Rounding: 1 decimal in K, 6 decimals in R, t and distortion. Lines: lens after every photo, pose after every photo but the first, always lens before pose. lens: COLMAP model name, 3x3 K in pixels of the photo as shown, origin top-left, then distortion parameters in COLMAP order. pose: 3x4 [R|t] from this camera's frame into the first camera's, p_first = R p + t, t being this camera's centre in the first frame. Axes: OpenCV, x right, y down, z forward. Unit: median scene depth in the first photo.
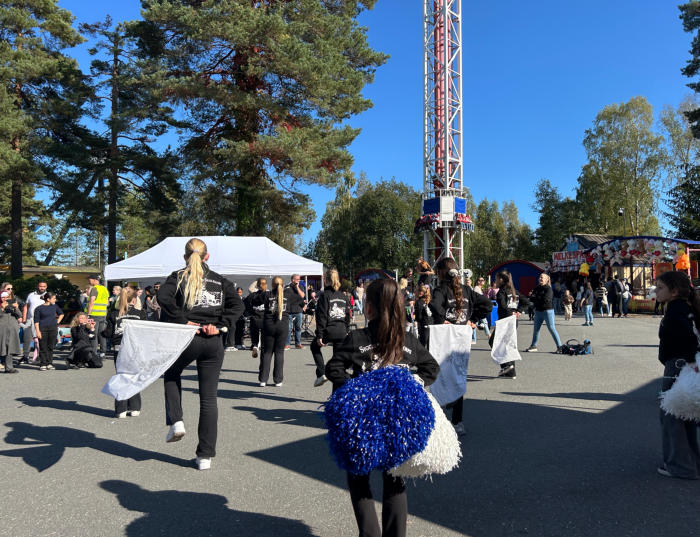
lens RADIAL K [[584.8, 0, 351.1], [0, 584.8, 251.7], [0, 0, 1]] dist [-0.003309, -0.005061]
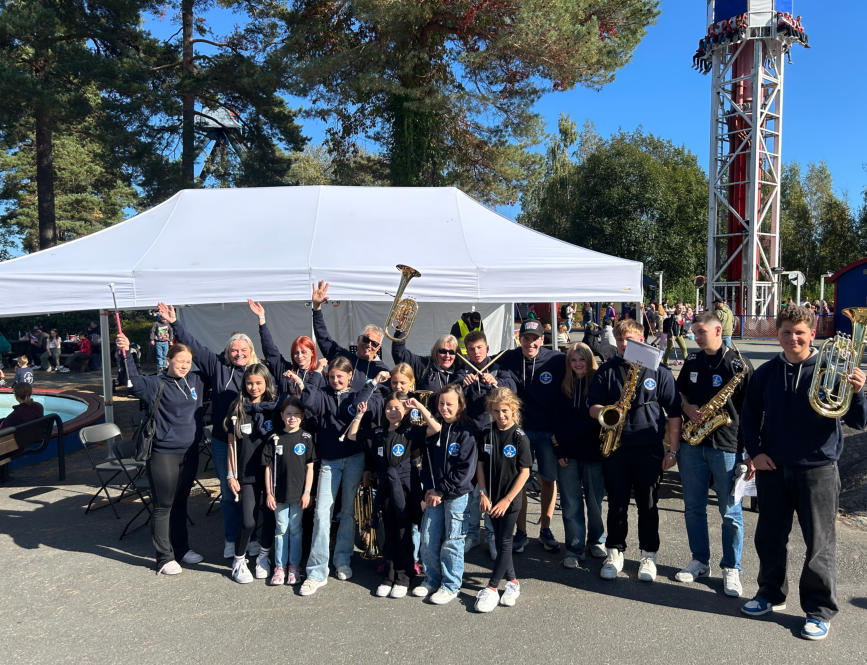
lens RADIAL K [[724.3, 0, 434.8], [0, 724.3, 311.7], [0, 0, 1]] dist [-0.003309, -0.005061]
pose [[0.988250, 0.010930, -0.152458, -0.045813], [0.003067, 0.995821, 0.091272, 0.004495], [0.152818, -0.090667, 0.984086, 0.280487]]
